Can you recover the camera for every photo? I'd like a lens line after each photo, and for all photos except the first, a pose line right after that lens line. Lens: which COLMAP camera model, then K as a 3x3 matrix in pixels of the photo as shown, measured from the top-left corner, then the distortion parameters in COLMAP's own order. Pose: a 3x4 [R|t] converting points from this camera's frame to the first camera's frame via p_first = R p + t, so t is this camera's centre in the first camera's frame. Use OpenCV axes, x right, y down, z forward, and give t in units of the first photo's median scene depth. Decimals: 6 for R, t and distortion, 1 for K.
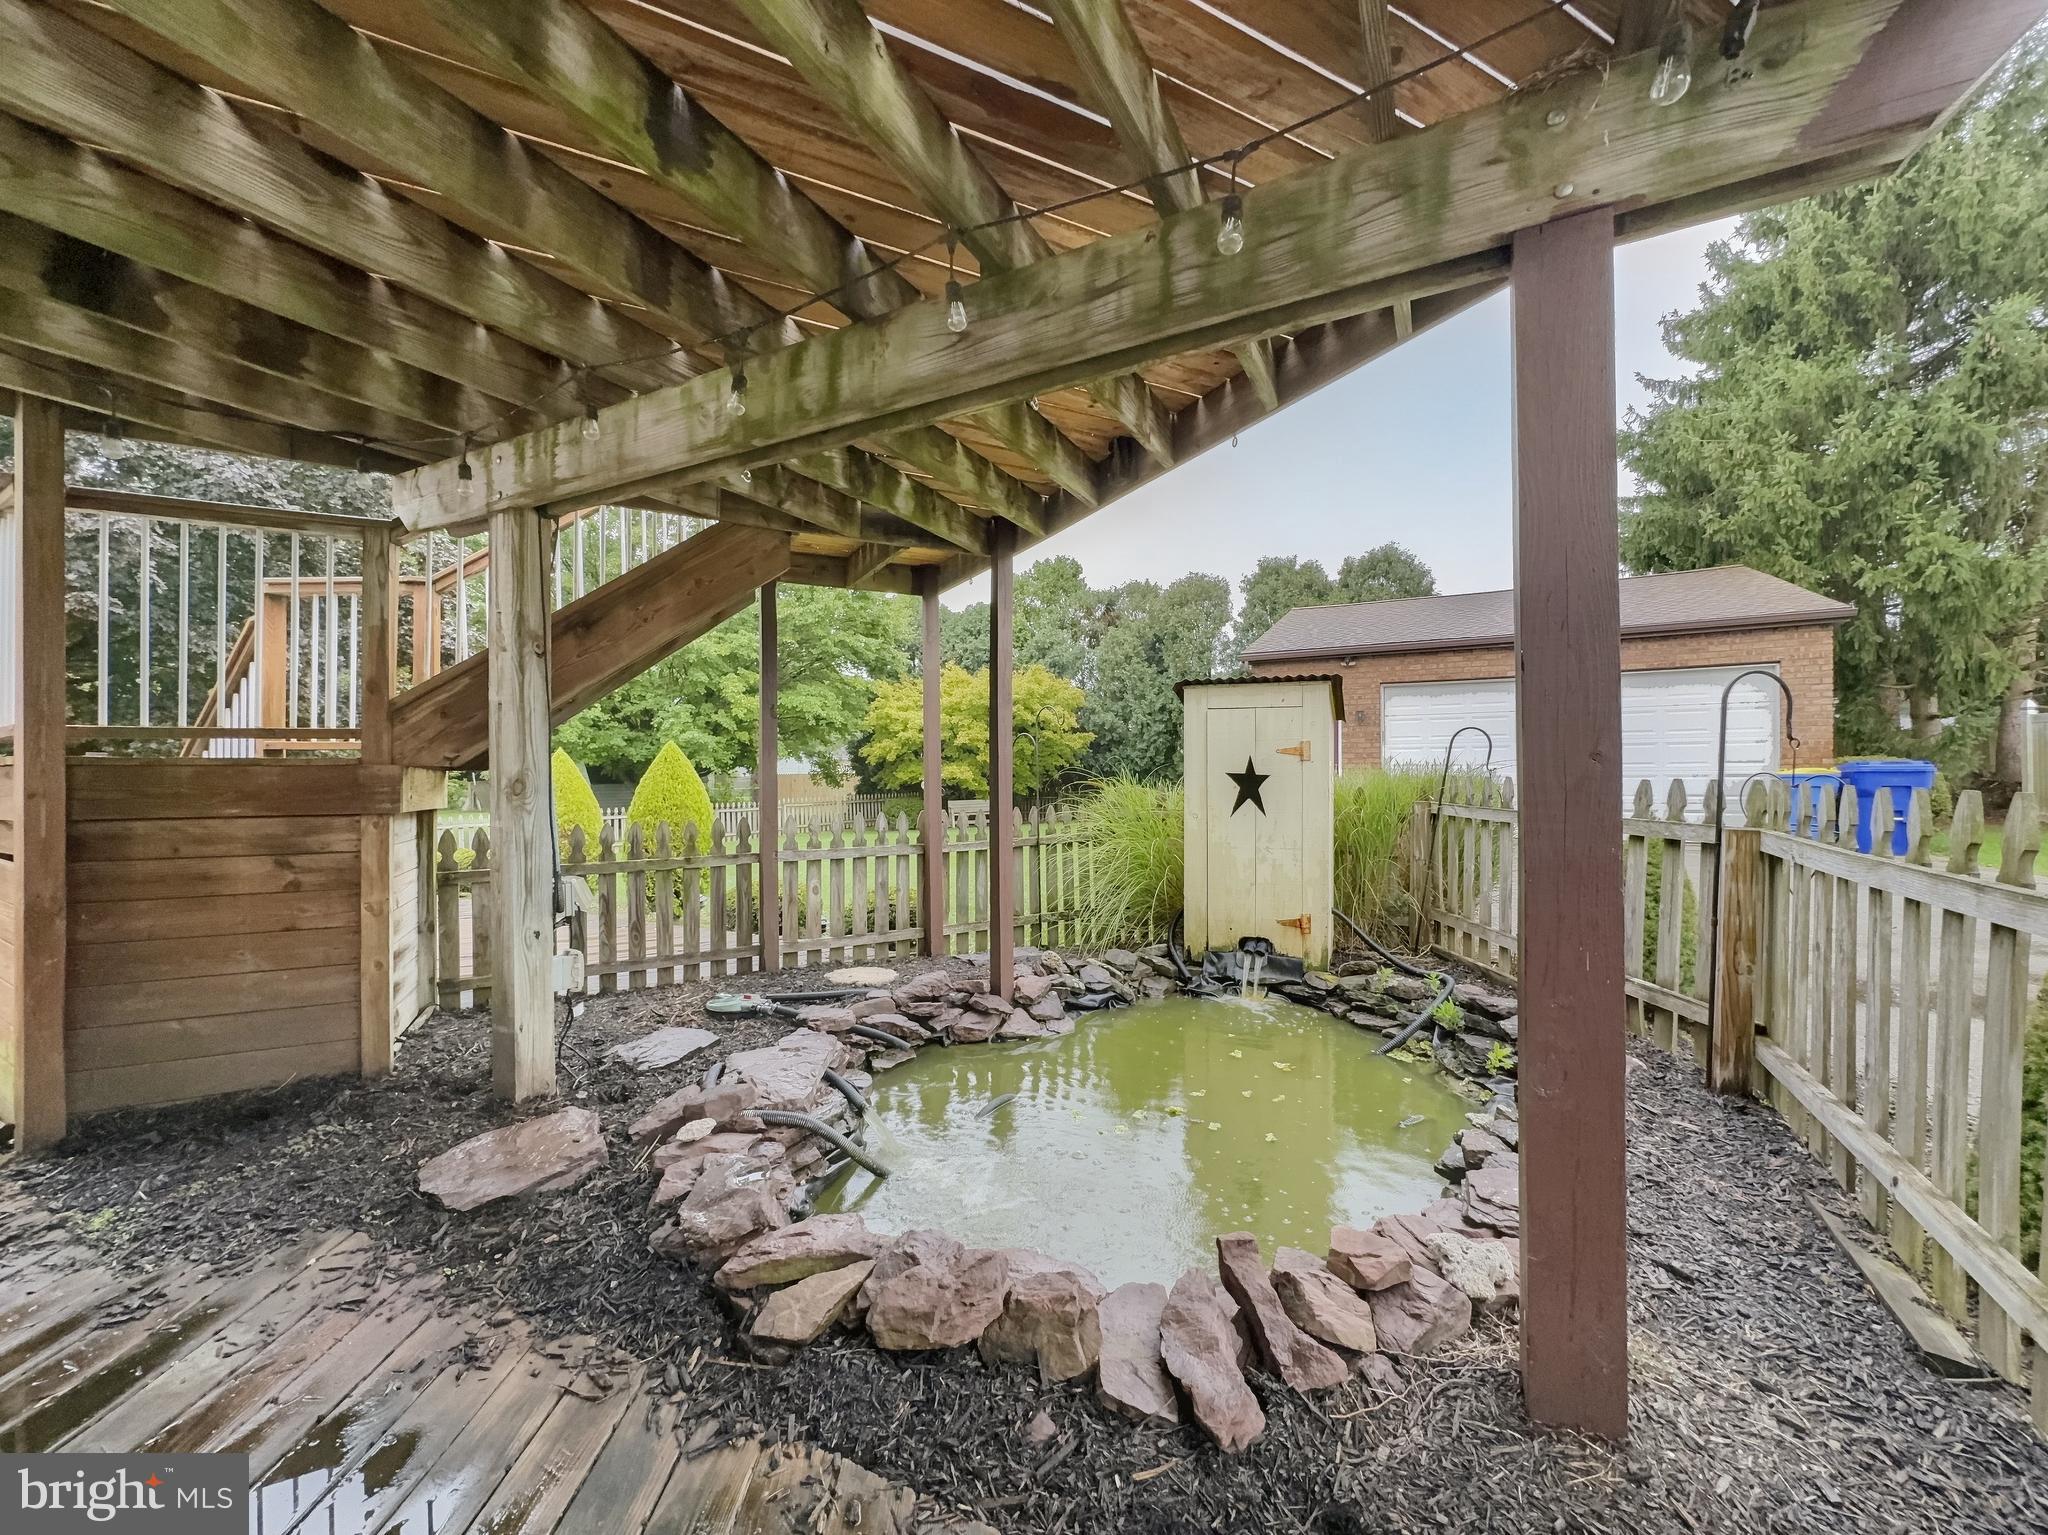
lens RADIAL K [[813.9, 0, 1024.0], [0, 813.9, 767.5], [0, 0, 1]] dist [0.000204, 0.000082]
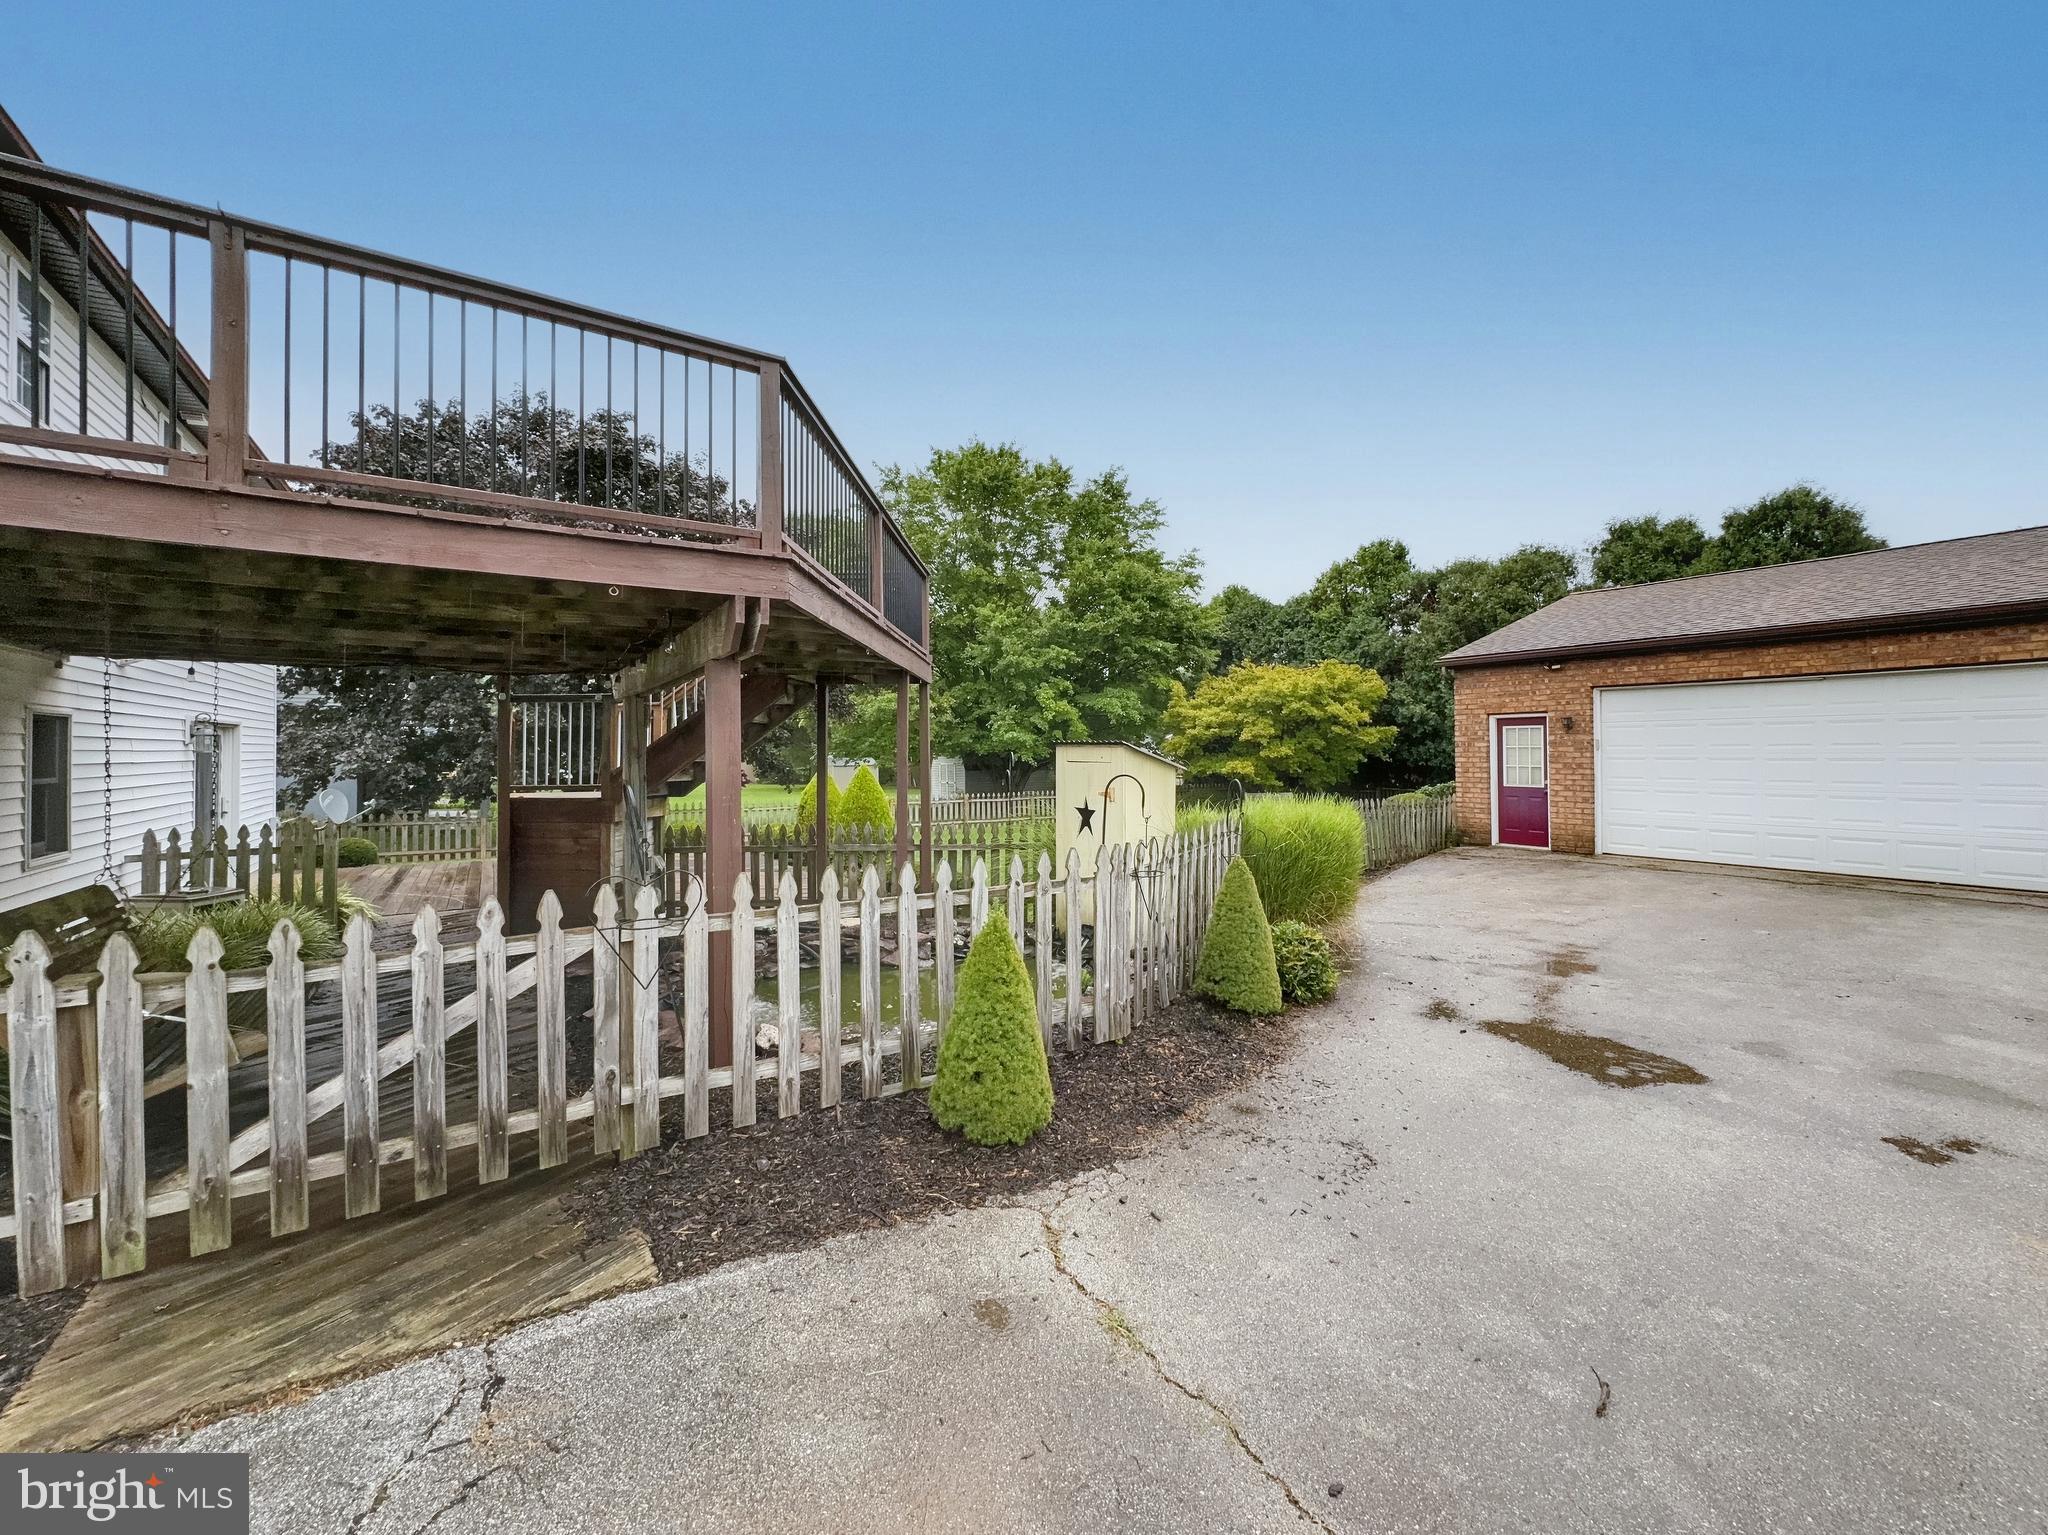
lens RADIAL K [[813.9, 0, 1024.0], [0, 813.9, 767.5], [0, 0, 1]] dist [0.000204, 0.000082]
pose [[0.883734, 0.012059, -0.467835, 0.160228], [-0.000532, 0.999693, 0.024763, -0.018944], [0.467990, -0.021635, 0.883469, -0.065301]]
